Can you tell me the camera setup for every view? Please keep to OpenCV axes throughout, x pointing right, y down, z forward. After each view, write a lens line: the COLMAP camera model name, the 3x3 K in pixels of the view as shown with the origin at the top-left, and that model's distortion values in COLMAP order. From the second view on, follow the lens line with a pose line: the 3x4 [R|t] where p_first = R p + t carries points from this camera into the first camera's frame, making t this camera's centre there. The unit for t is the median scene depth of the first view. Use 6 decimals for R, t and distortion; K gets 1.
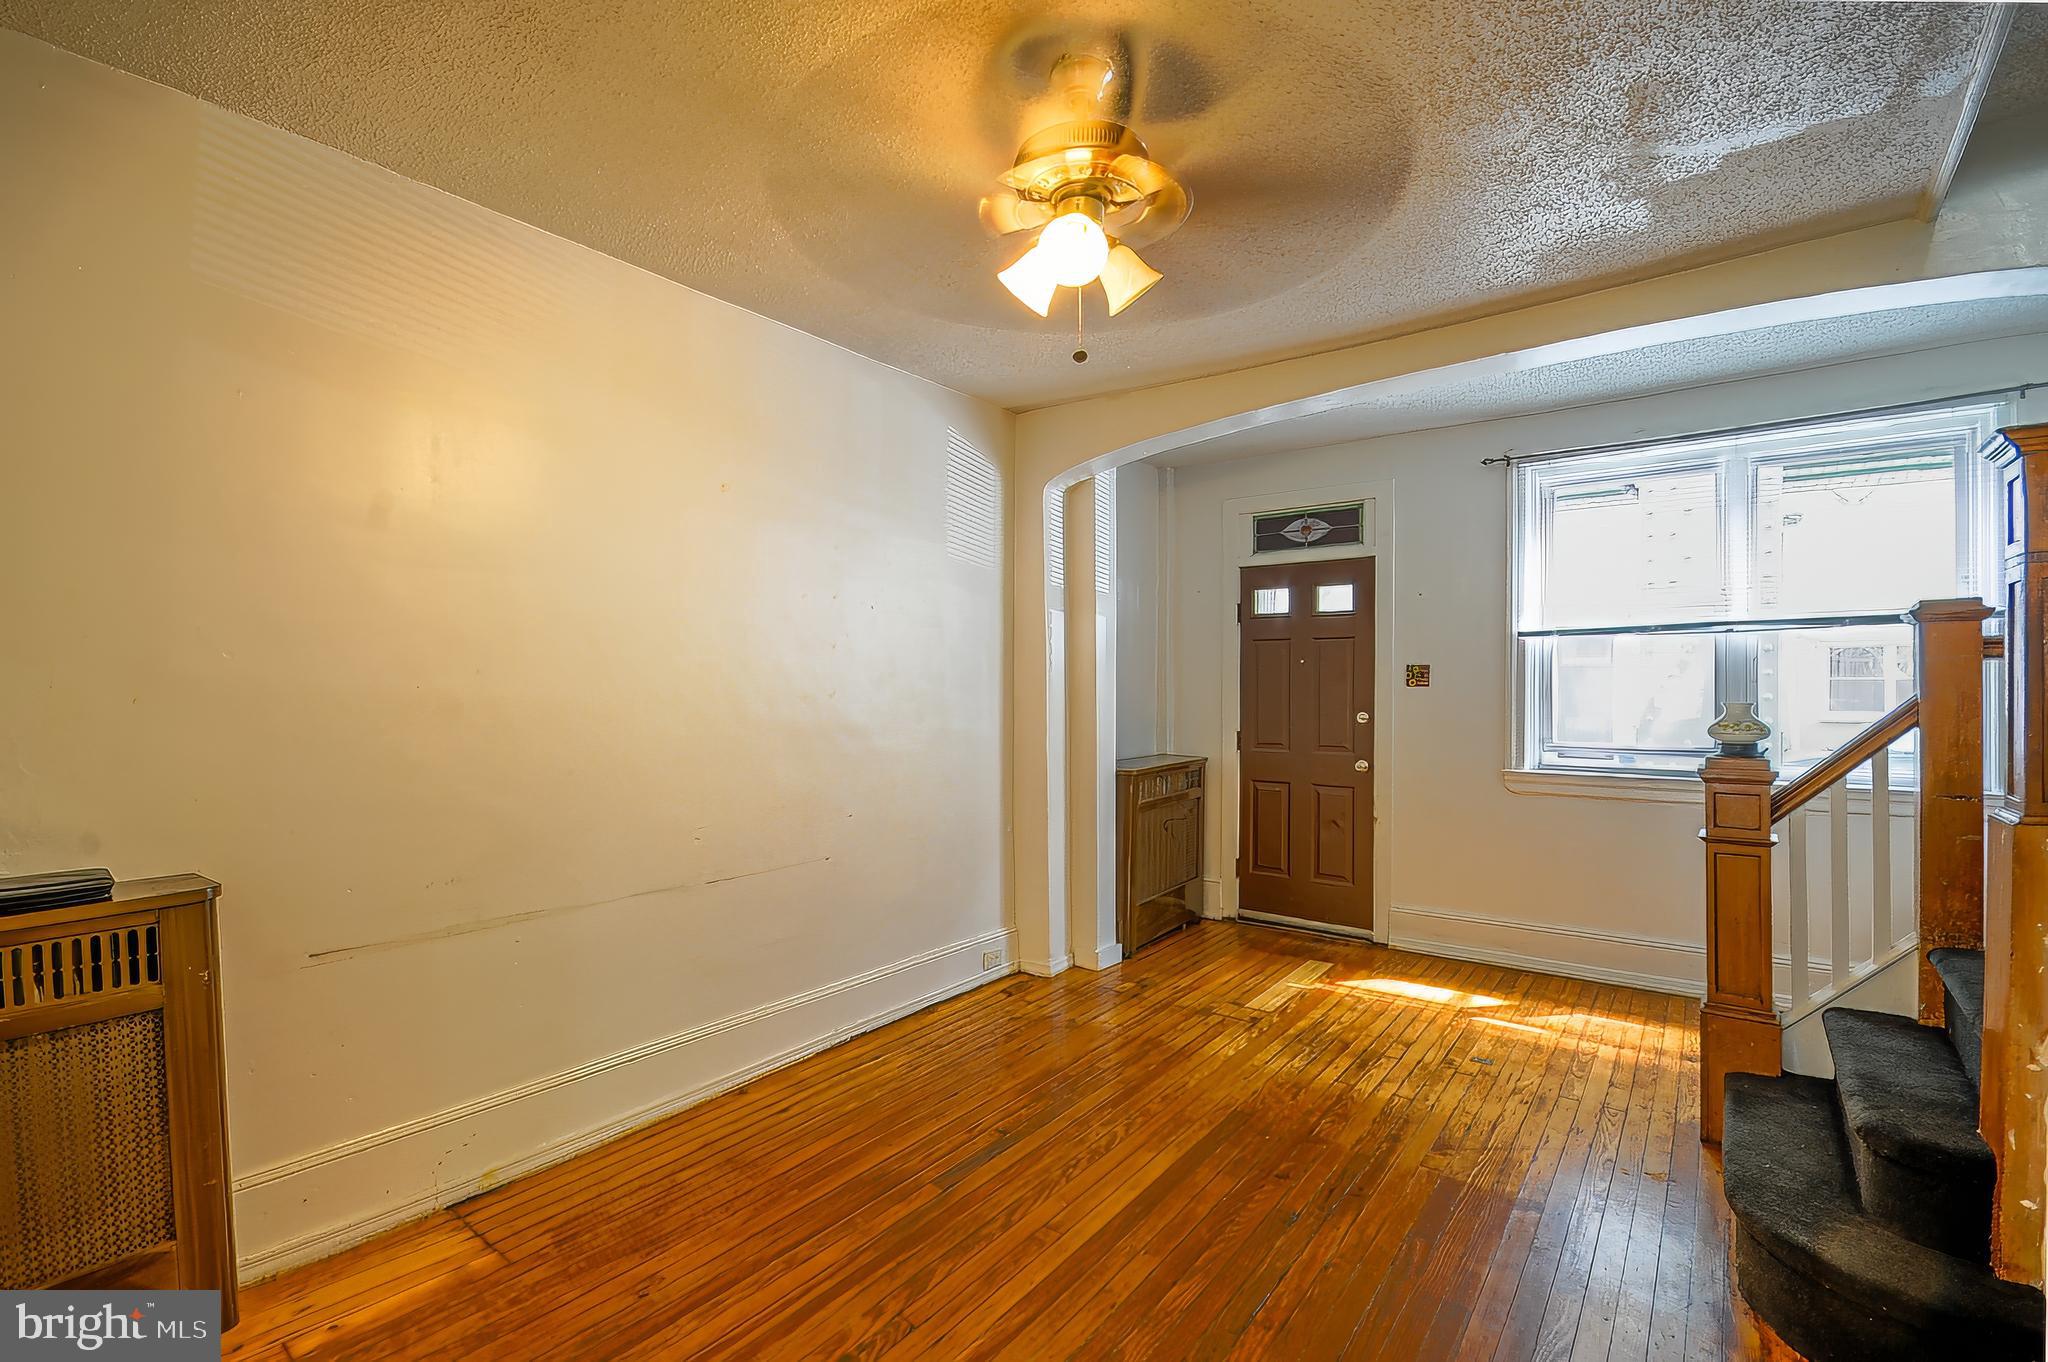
lens RADIAL K [[907.4, 0, 1014.9], [0, 907.4, 684.1], [0, 0, 1]] dist [0.017041, -0.015266]
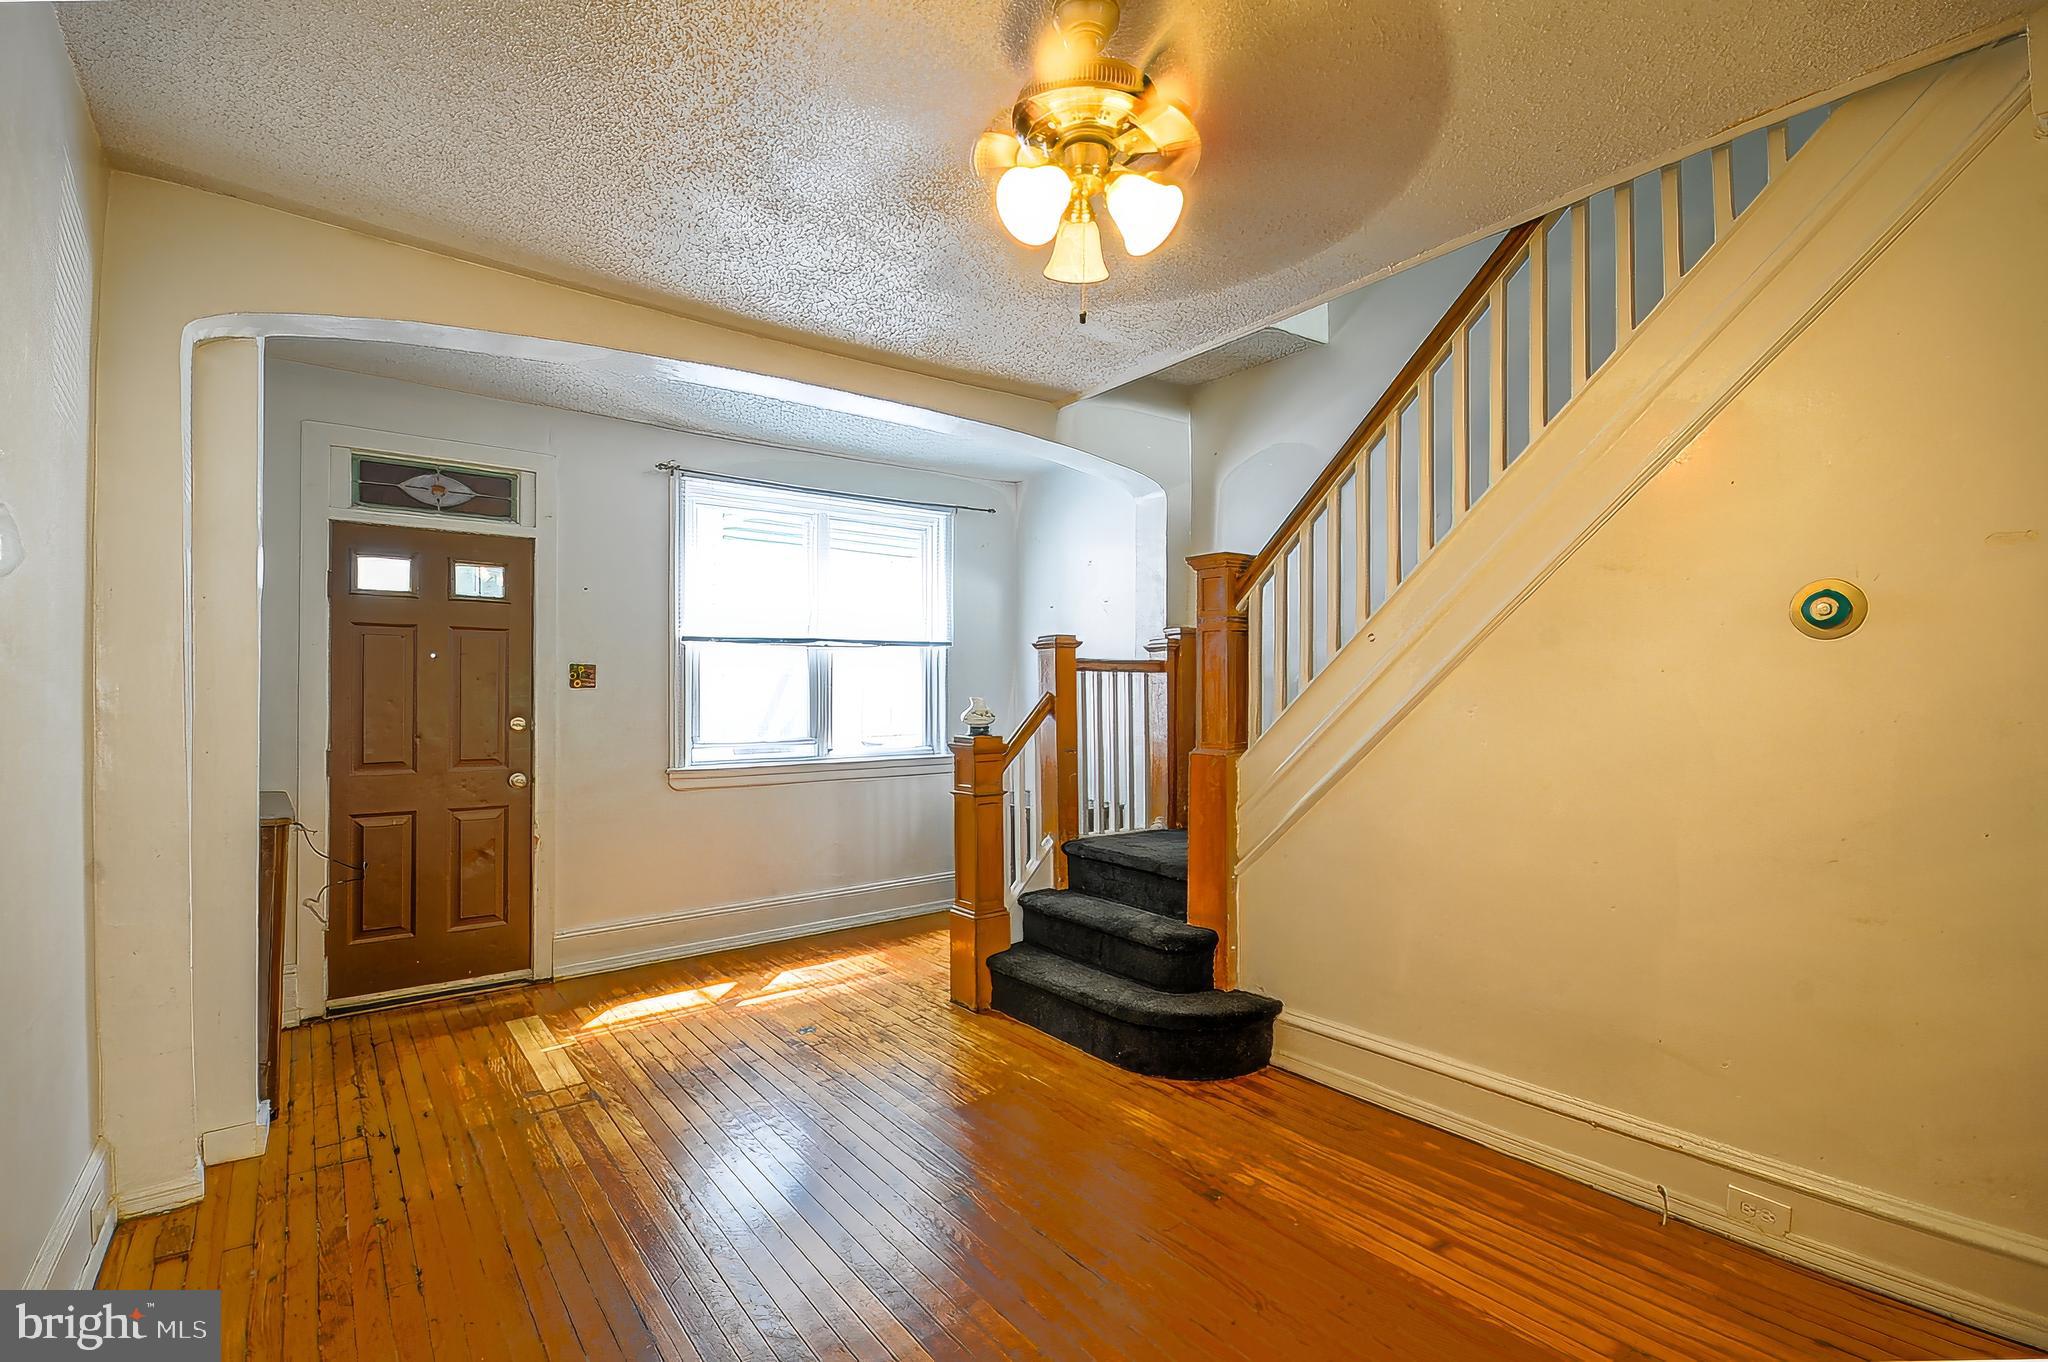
lens RADIAL K [[907.4, 0, 1014.9], [0, 907.4, 684.1], [0, 0, 1]] dist [0.017041, -0.015266]
pose [[0.276443, 0.009081, 0.960987, -0.343895], [-0.000218, 0.999956, -0.009387, 0.007837], [-0.961030, 0.002385, 0.276433, 0.339564]]
